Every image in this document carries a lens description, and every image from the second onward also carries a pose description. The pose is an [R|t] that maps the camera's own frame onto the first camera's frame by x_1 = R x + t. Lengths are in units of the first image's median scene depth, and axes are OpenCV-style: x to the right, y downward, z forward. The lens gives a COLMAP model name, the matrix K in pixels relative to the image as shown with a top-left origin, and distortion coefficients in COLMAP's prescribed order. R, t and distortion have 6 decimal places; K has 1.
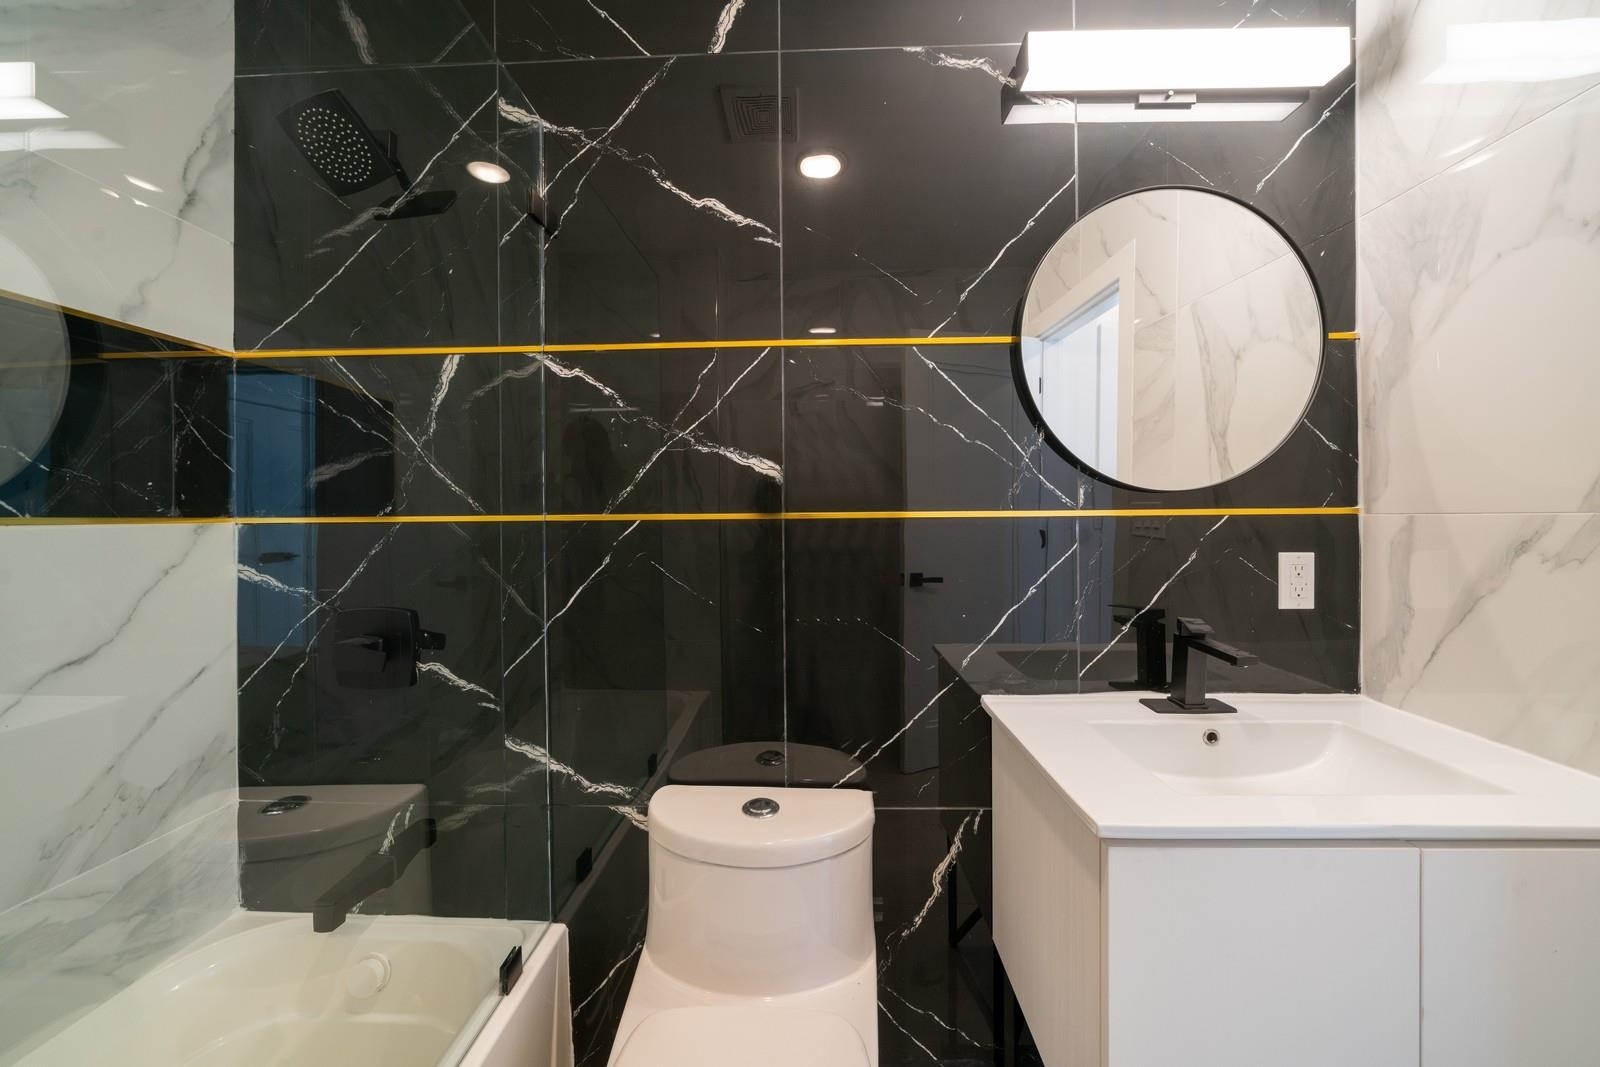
lens RADIAL K [[555.3, 0, 801.4], [0, 555.3, 511.0], [0, 0, 1]] dist [-0.003926, -0.000014]
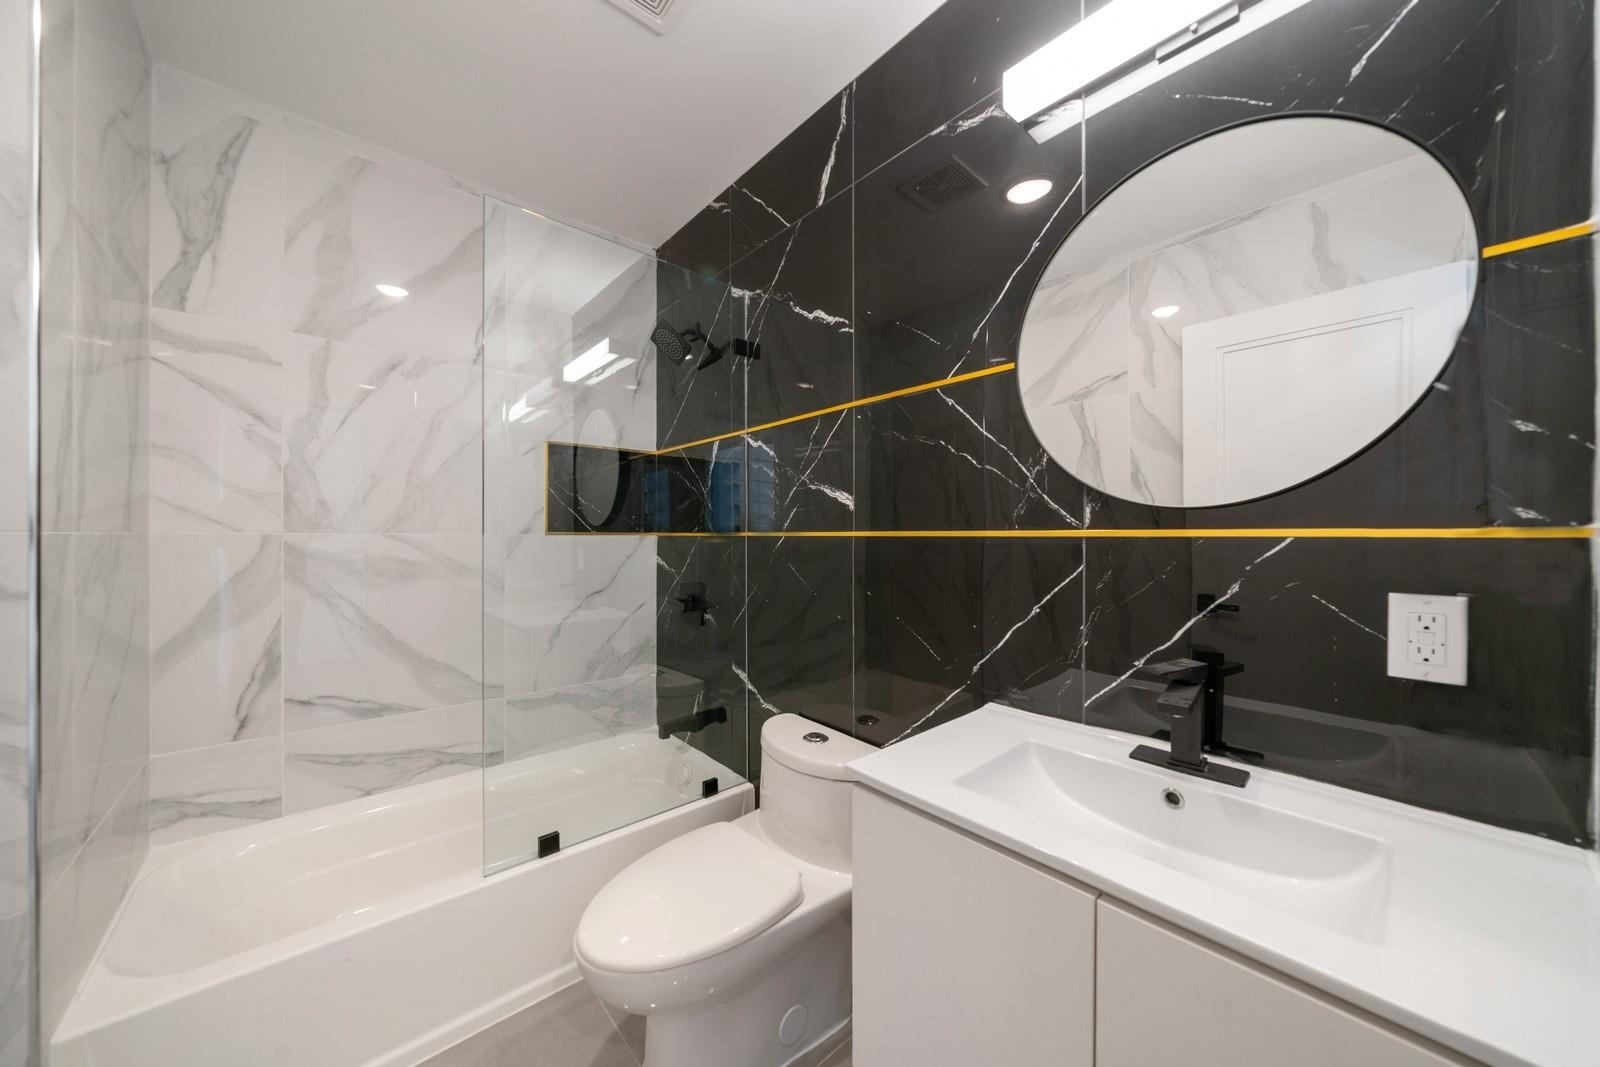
lens RADIAL K [[541.9, 0, 791.2], [0, 541.9, 530.3], [0, 0, 1]] dist [-0.000779, -0.000101]
pose [[0.679138, 0.002672, -0.734006, 0.820666], [-0.000484, 0.999995, 0.003192, -0.003924], [0.734010, -0.001813, 0.679136, 0.006358]]
